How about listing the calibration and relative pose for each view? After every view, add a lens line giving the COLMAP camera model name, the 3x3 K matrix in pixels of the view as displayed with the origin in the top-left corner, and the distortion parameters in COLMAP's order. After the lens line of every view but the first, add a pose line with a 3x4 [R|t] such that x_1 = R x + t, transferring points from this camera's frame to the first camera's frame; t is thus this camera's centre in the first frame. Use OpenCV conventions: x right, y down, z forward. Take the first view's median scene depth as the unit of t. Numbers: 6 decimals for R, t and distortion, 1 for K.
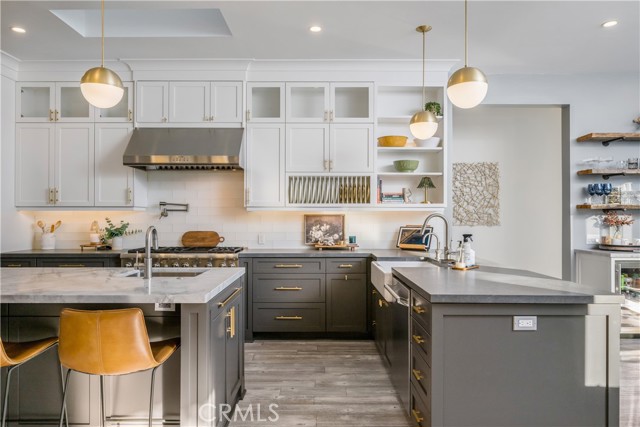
lens RADIAL K [[436.5, 0, 320.0], [0, 436.5, 213.5], [0, 0, 1]] dist [-0.007912, -0.002250]
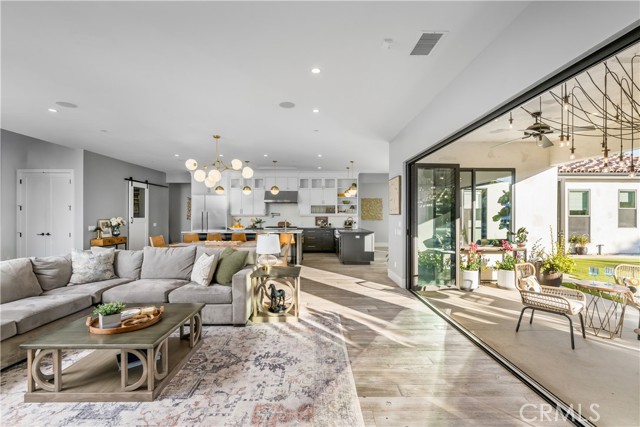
lens RADIAL K [[267.1, 0, 323.3], [0, 267.1, 215.4], [0, 0, 1]] dist [-0.000875, -0.000084]
pose [[0.999839, 0.001498, 0.017857, -0.013427], [-0.001583, 0.999987, 0.004765, -0.017482], [-0.017850, -0.004793, 0.999829, -1.057512]]
